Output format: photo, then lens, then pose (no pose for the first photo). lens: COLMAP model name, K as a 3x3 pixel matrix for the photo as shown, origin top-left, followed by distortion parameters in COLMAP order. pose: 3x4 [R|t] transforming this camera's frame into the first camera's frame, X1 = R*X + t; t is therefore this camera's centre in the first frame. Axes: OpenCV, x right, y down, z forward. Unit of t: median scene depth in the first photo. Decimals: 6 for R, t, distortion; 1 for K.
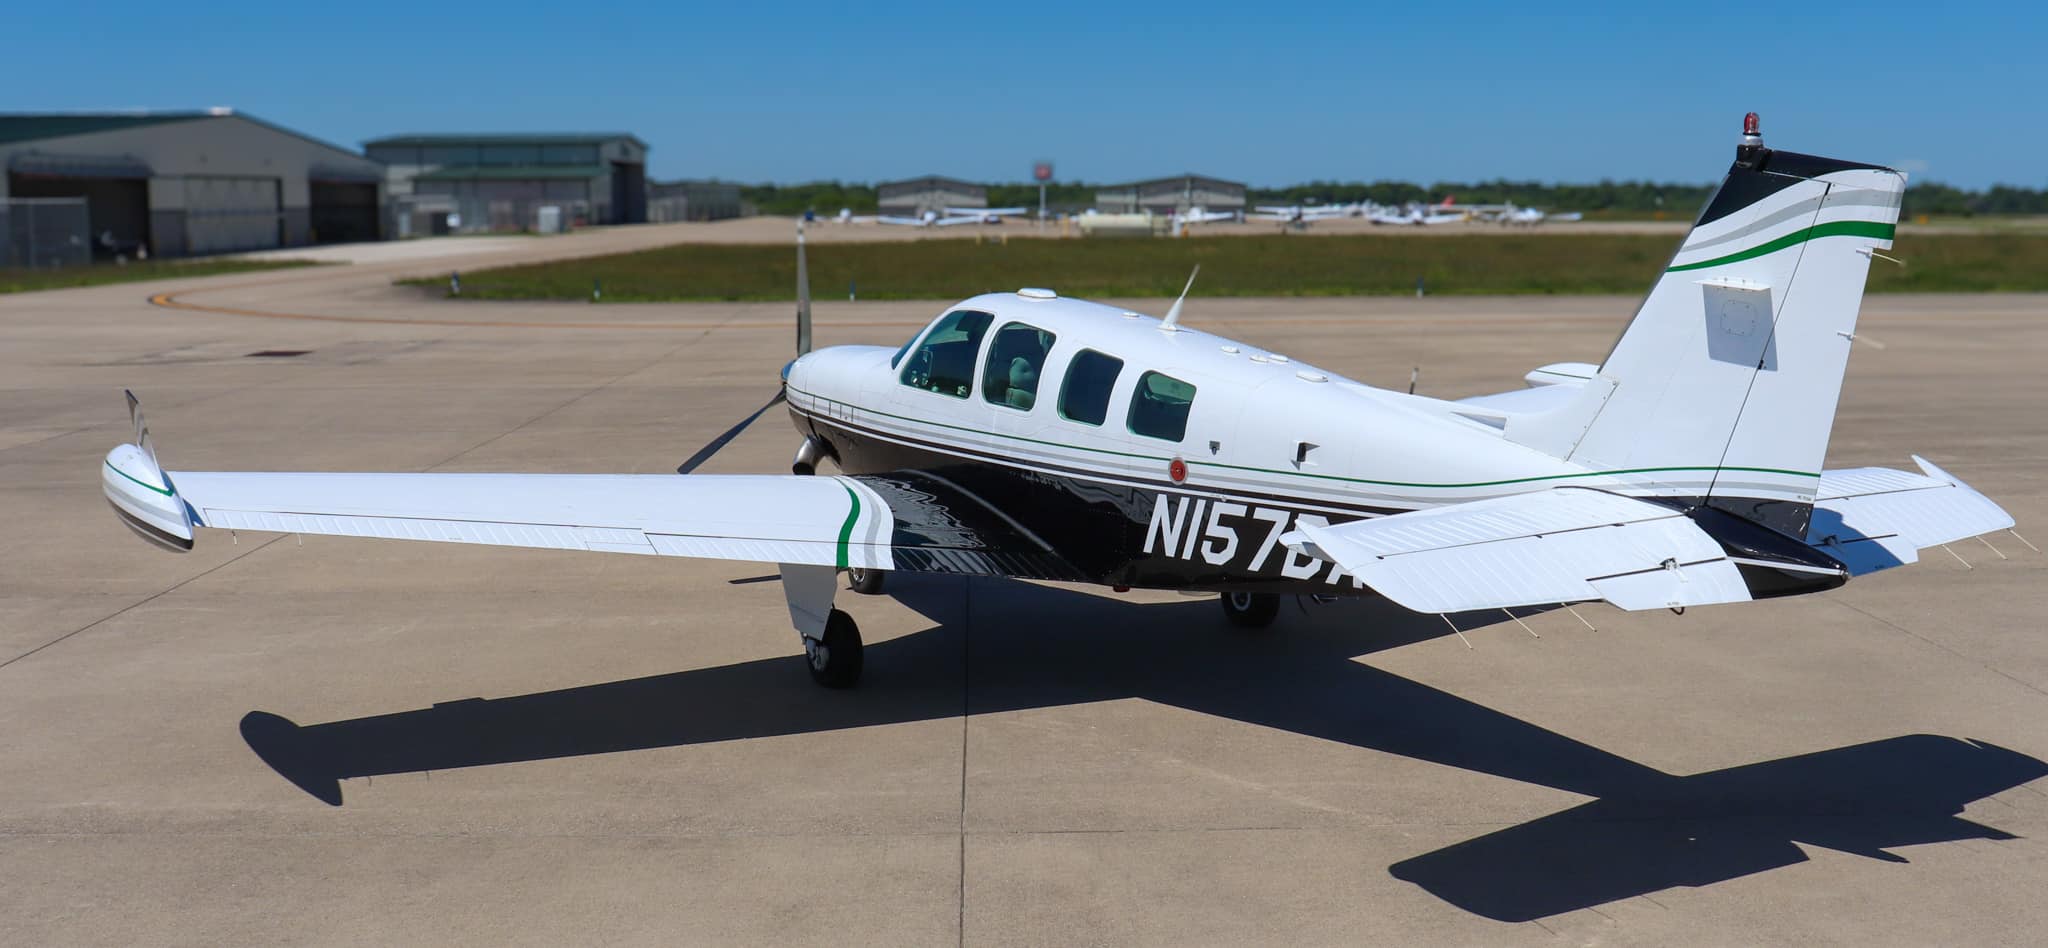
lens RADIAL K [[2007.5, 0, 1012.2], [0, 2007.5, 459.0], [0, 0, 1]] dist [-0.016777, 0.000000]
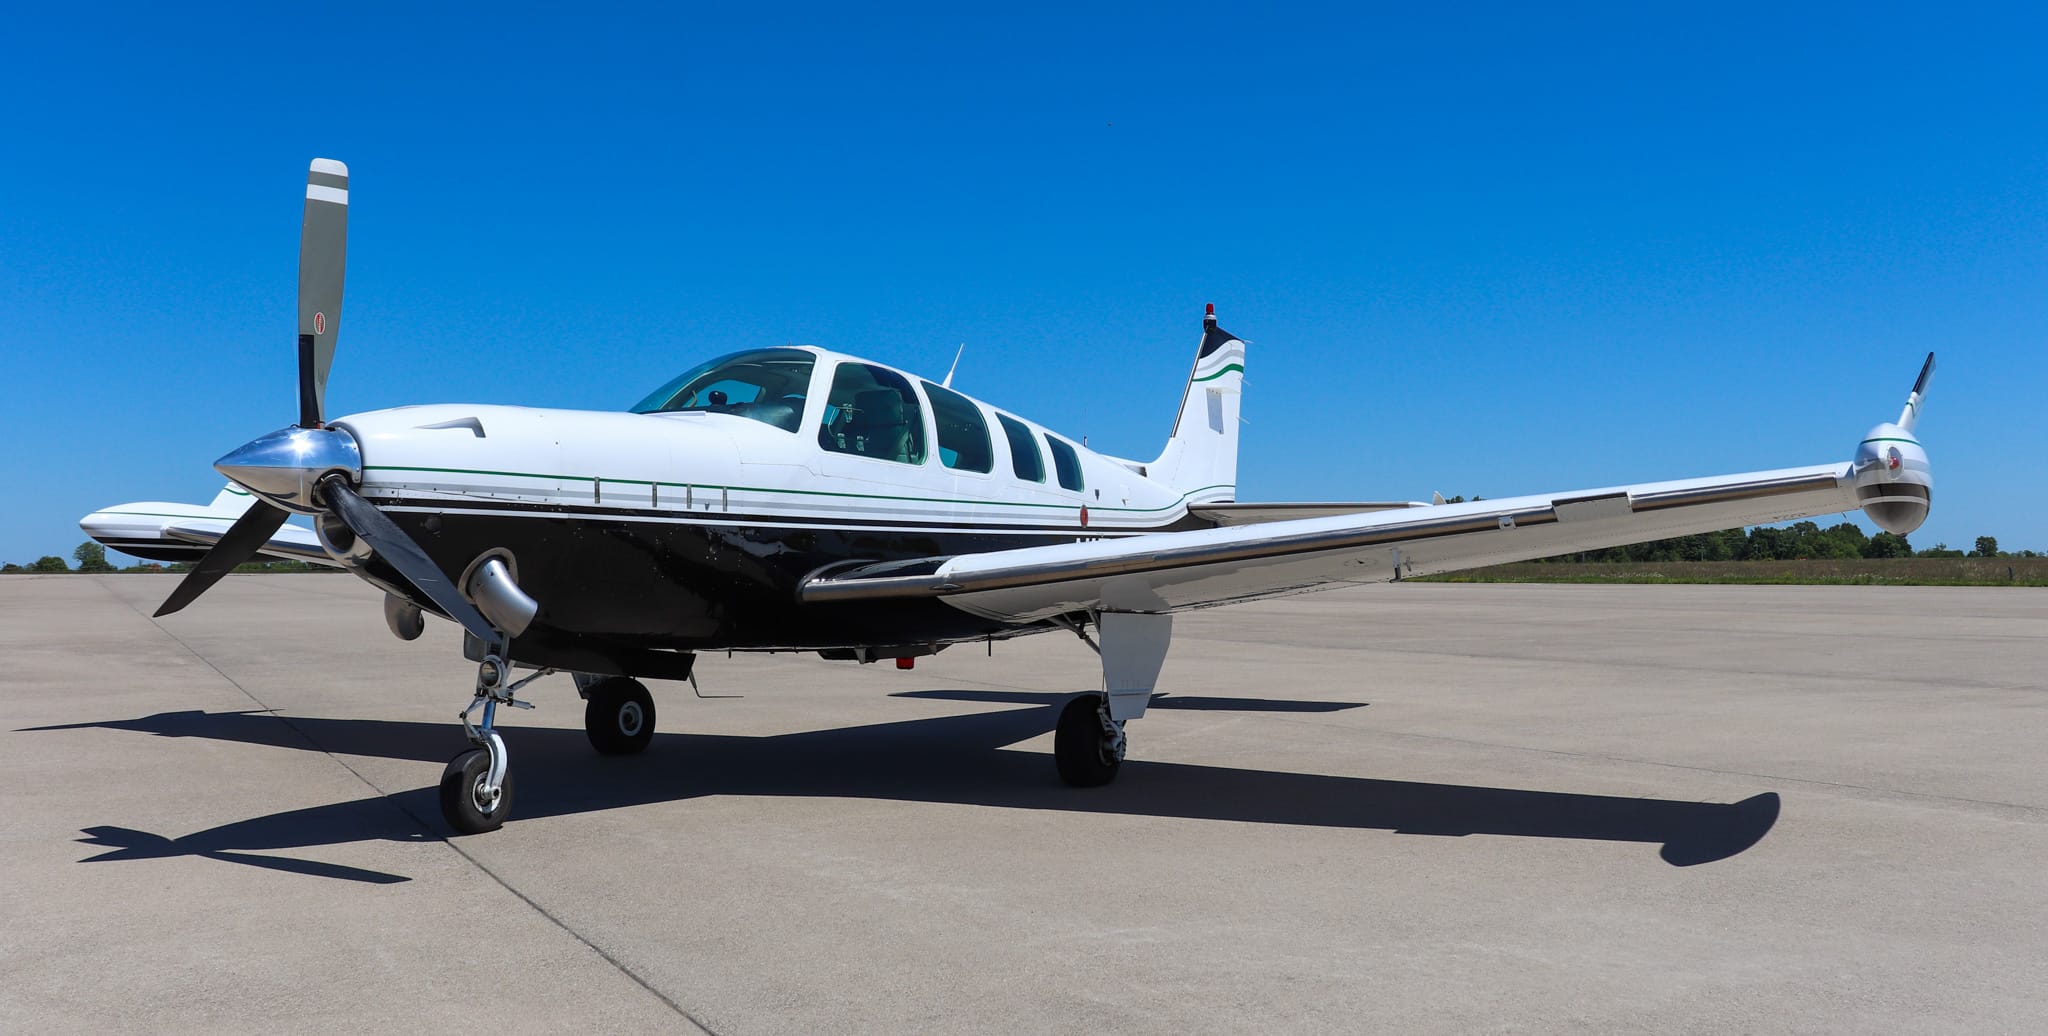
lens RADIAL K [[1833.1, 0, 1030.2], [0, 1833.1, 497.6], [0, 0, 1]] dist [-0.148125, 0.094210]
pose [[-0.463747, 0.039328, 0.885094, -0.860358], [0.117663, 0.992899, 0.017531, -0.027756], [-0.878120, 0.112273, -0.465082, 1.535497]]
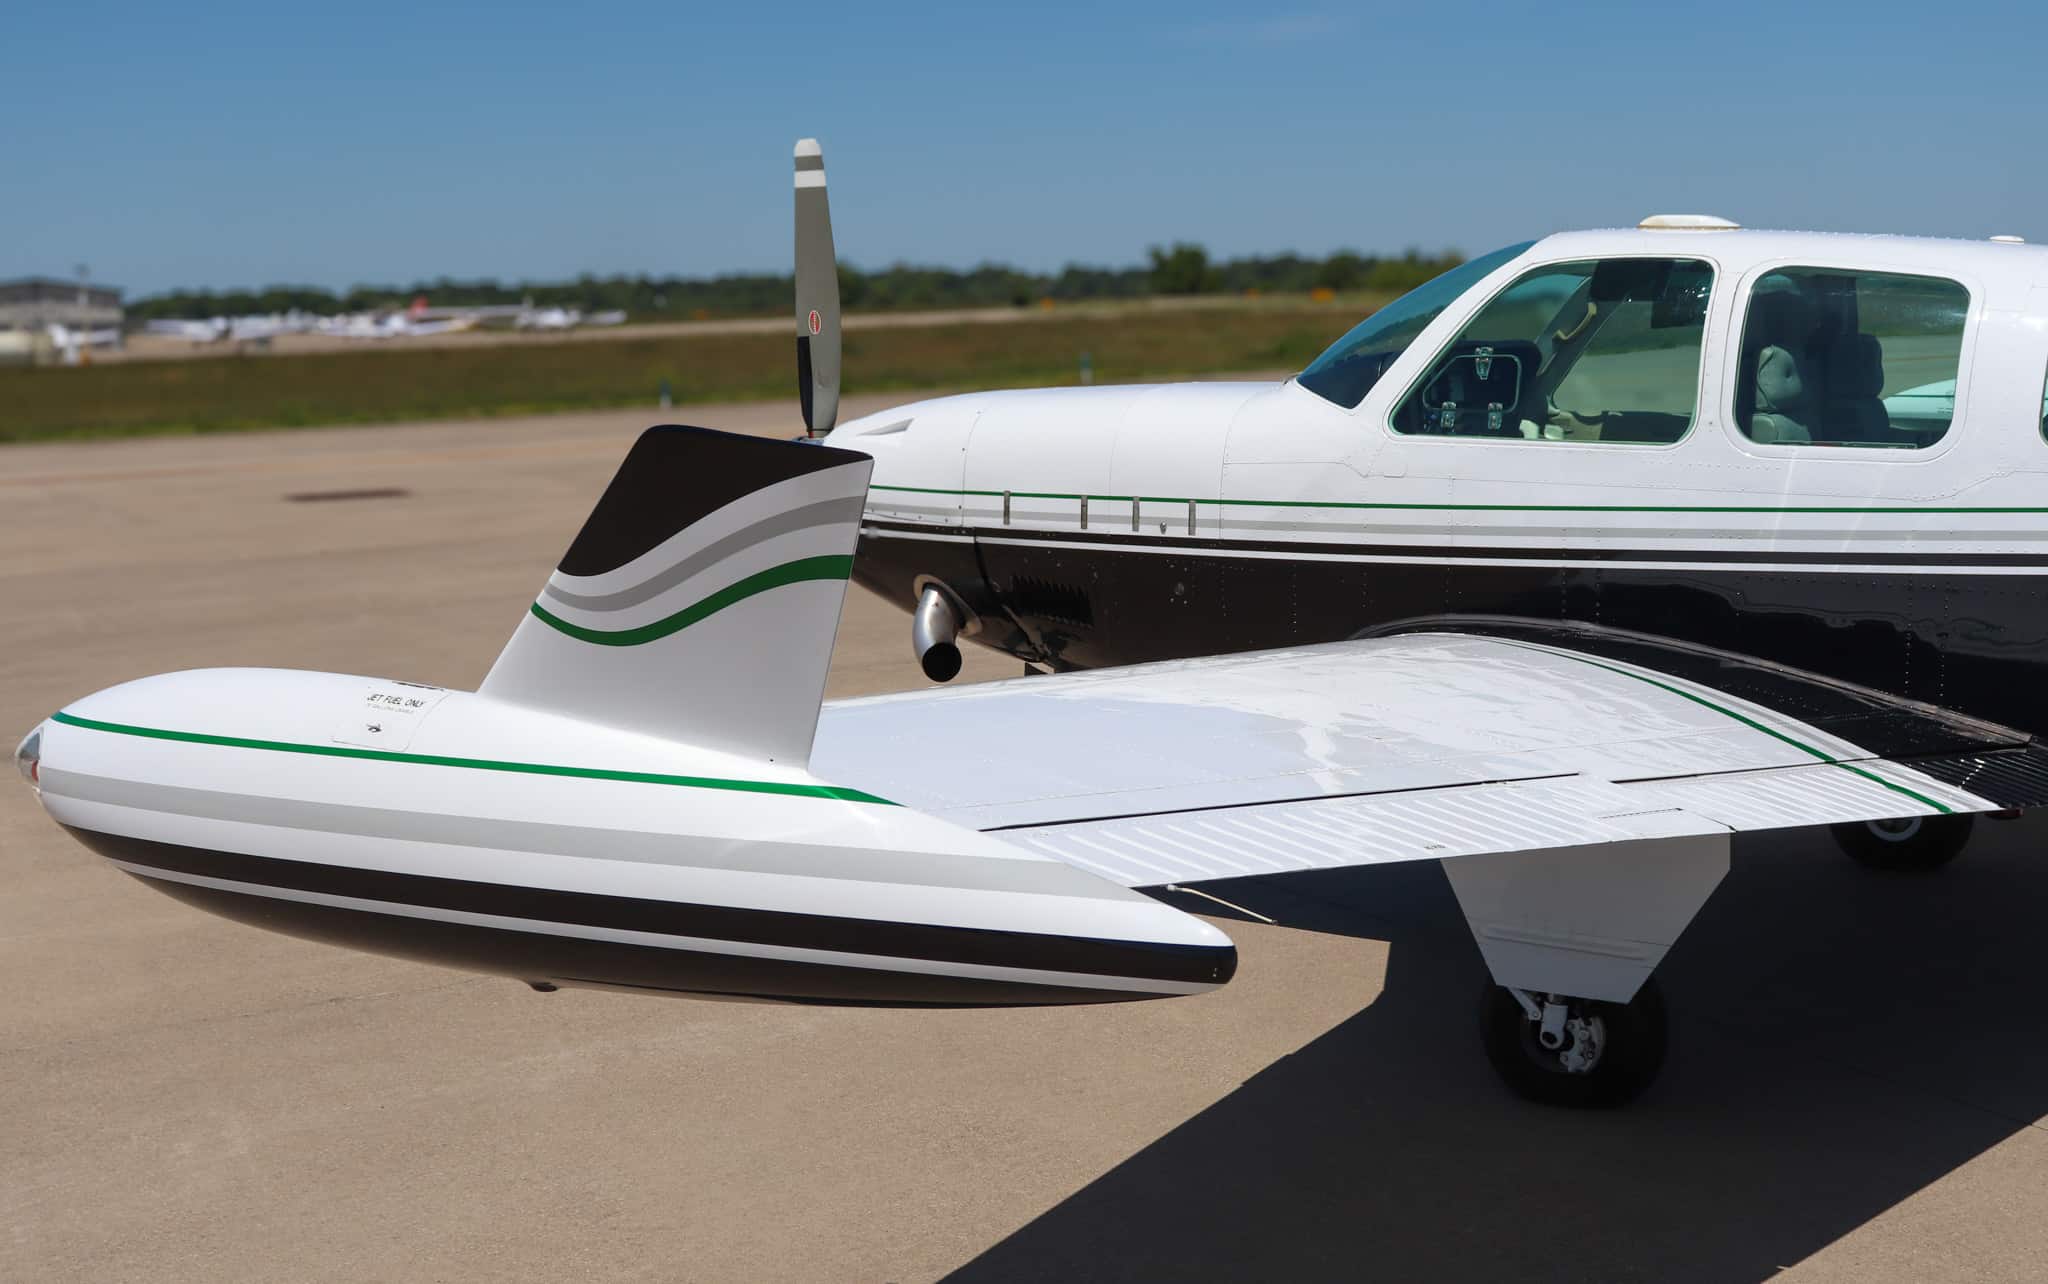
lens RADIAL K [[2795.5, 0, 975.0], [0, 2795.5, 679.0], [0, 0, 1]] dist [0.032031, 0.000000]
pose [[0.909097, -0.089279, 0.406906, -0.504534], [0.088587, 0.995856, 0.020582, -0.003717], [-0.407058, 0.017336, 0.913238, 0.550519]]
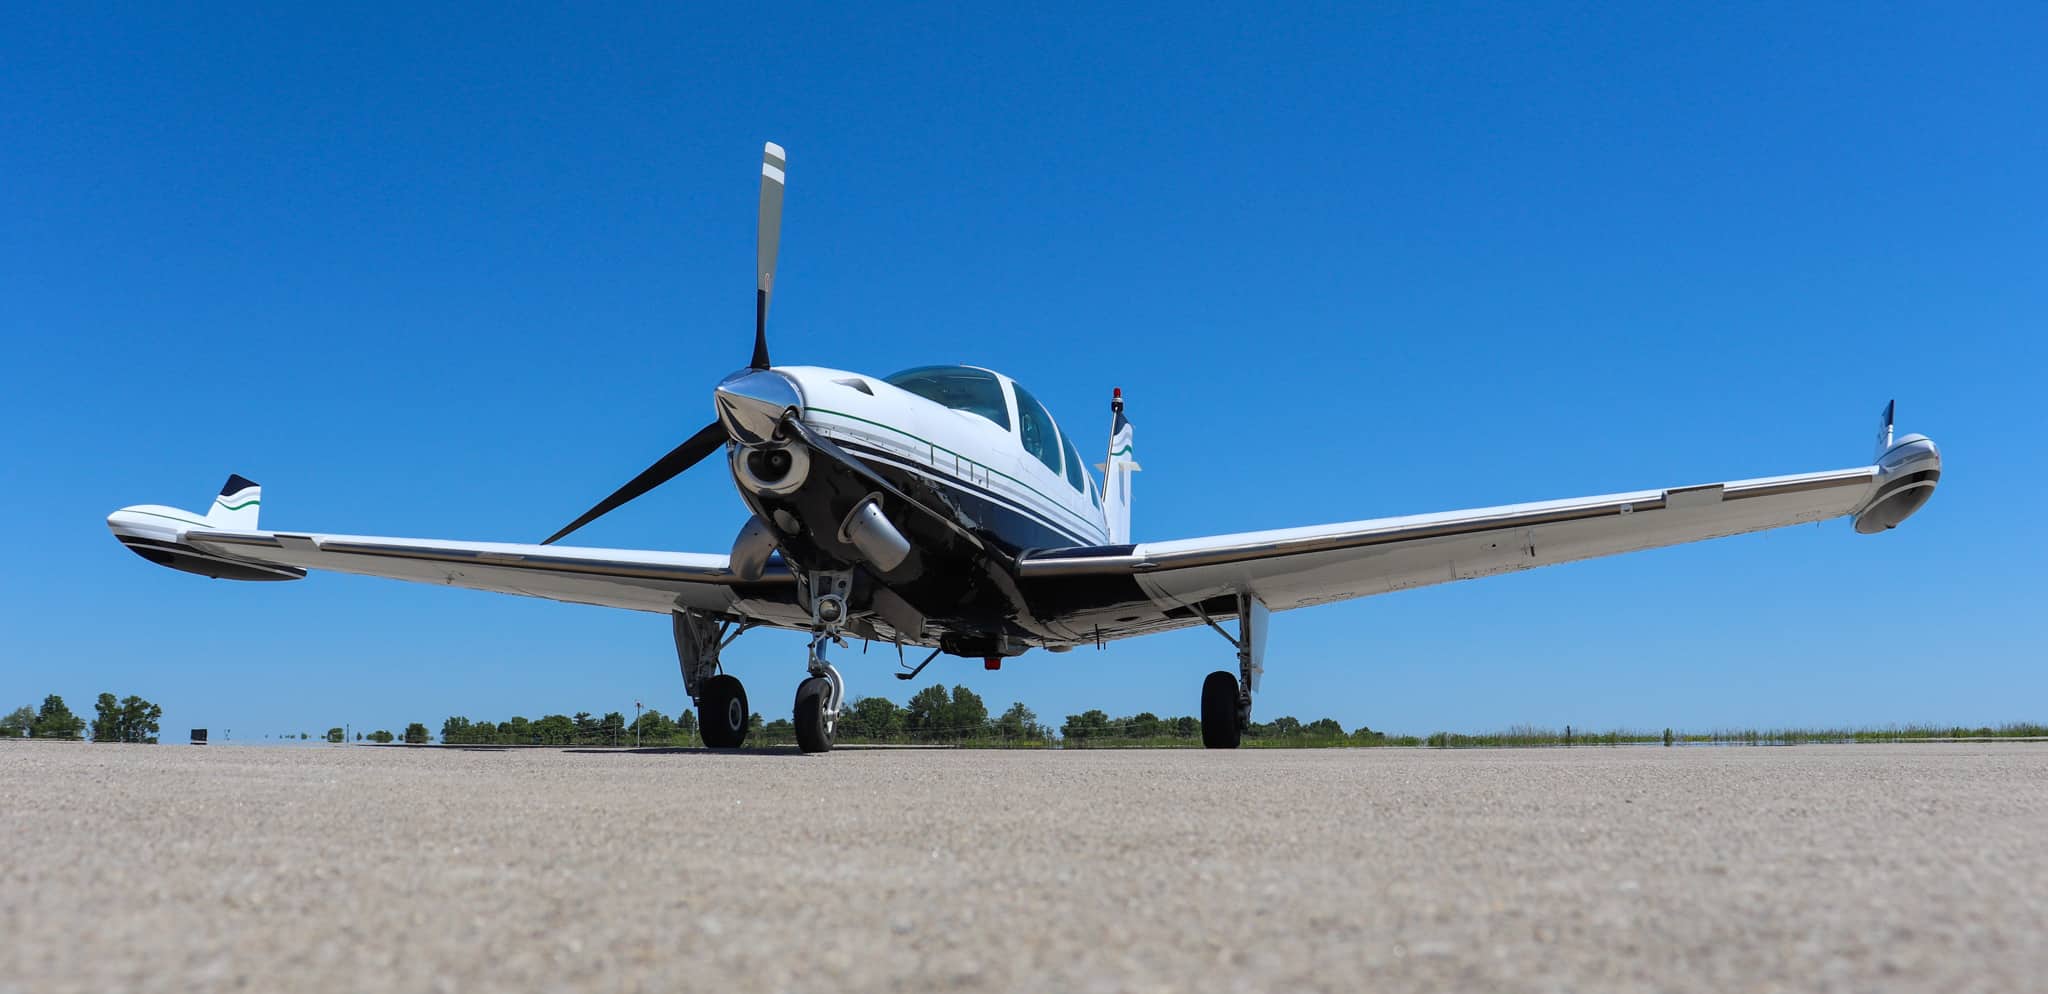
lens RADIAL K [[1972.1, 0, 1032.4], [0, 1972.1, 461.1], [0, 0, 1]] dist [-0.098753, 0.000000]
pose [[-0.697223, 0.111921, 0.708063, -0.816212], [0.091418, 0.993554, -0.067029, 0.031006], [-0.711001, 0.017996, -0.702961, 1.961326]]
